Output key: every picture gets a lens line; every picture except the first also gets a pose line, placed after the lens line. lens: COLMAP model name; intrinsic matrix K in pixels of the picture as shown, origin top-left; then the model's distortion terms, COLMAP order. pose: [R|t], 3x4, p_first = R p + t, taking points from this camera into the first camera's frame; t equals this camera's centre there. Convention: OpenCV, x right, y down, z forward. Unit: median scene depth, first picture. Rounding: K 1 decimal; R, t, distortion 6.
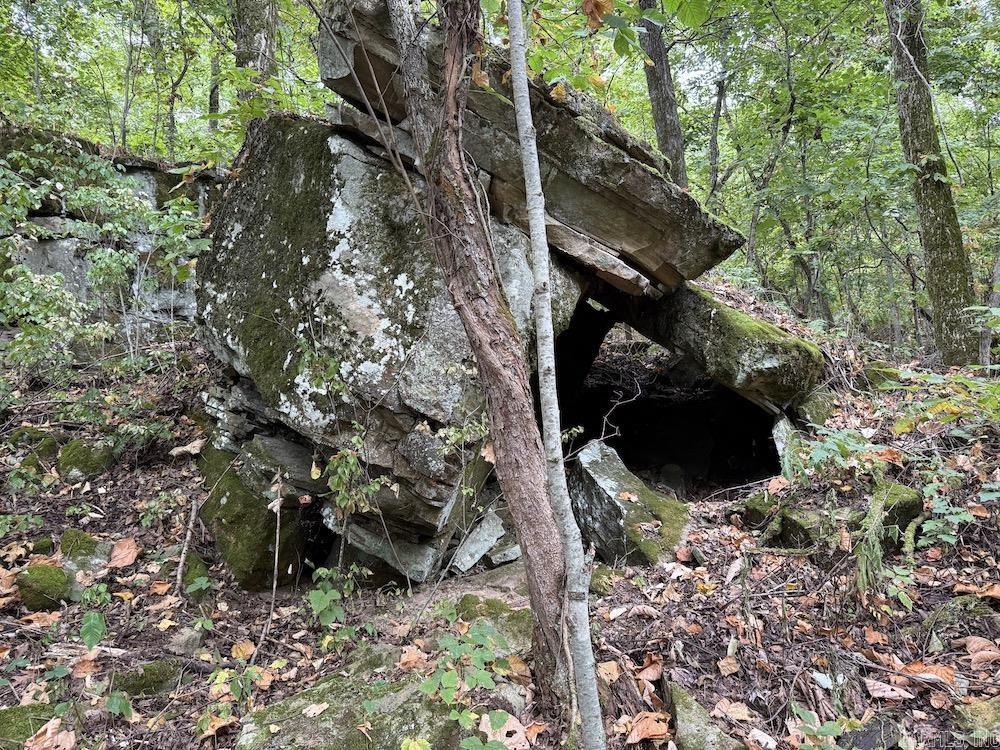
lens RADIAL K [[698.7, 0, 501.0], [0, 698.7, 390.0], [0, 0, 1]] dist [0.153340, -0.213831]
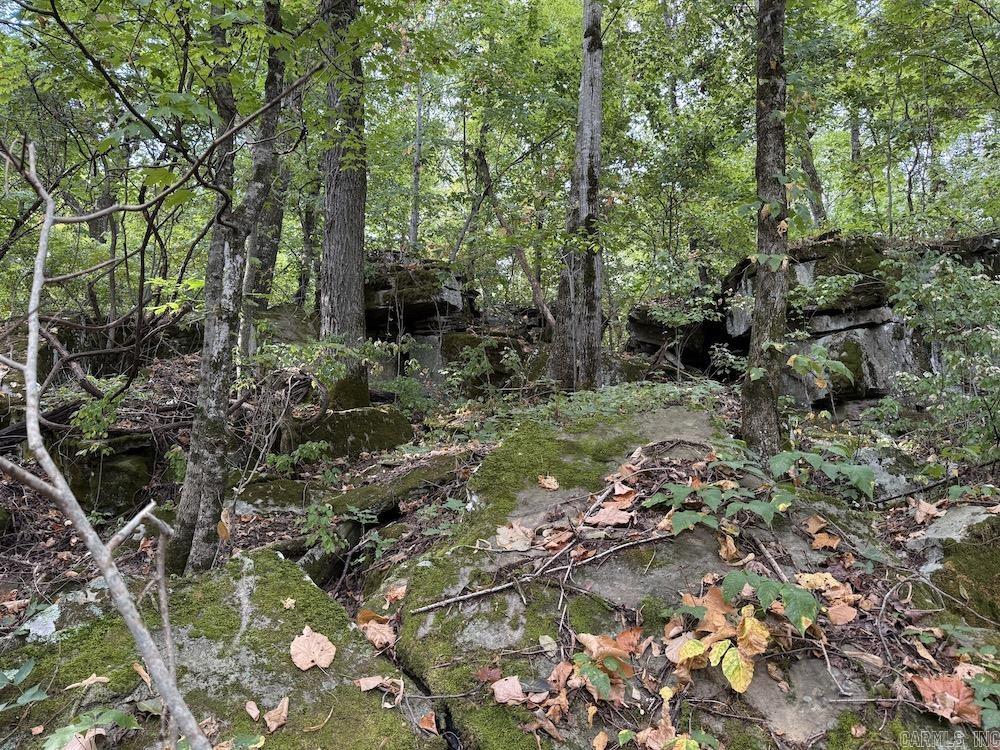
lens RADIAL K [[693.7, 0, 508.9], [0, 693.7, 376.7], [0, 0, 1]] dist [0.042738, -0.059936]
pose [[0.714785, -0.058811, -0.696867, -0.527699], [-0.014921, 0.994949, -0.099271, 0.001598], [0.699185, 0.081356, 0.710297, -0.542013]]
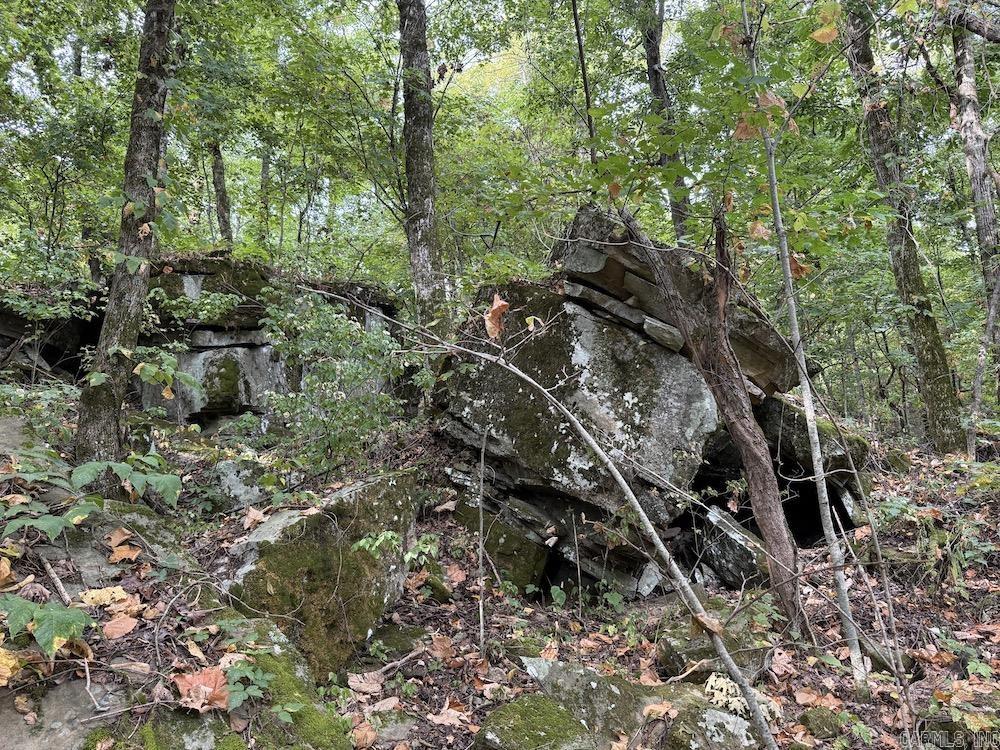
lens RADIAL K [[693.7, 0, 508.9], [0, 693.7, 376.7], [0, 0, 1]] dist [0.042738, -0.059936]
pose [[0.999129, 0.014843, 0.039009, -0.459391], [-0.009590, 0.991264, -0.131544, 0.006344], [-0.040621, 0.131055, 0.990542, -0.522223]]
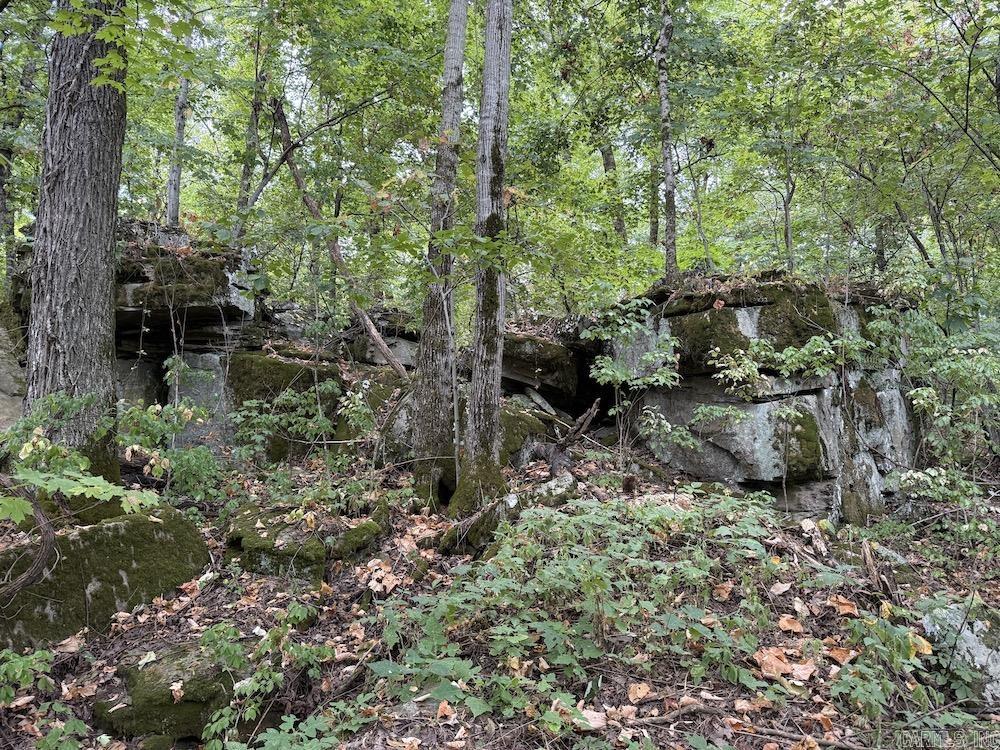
lens RADIAL K [[693.7, 0, 508.9], [0, 693.7, 376.7], [0, 0, 1]] dist [0.042738, -0.059936]
pose [[0.916434, -0.015474, -0.399887, -1.299409], [-0.021377, 0.995933, -0.087527, -0.274359], [0.399615, 0.088761, 0.912376, -0.143307]]
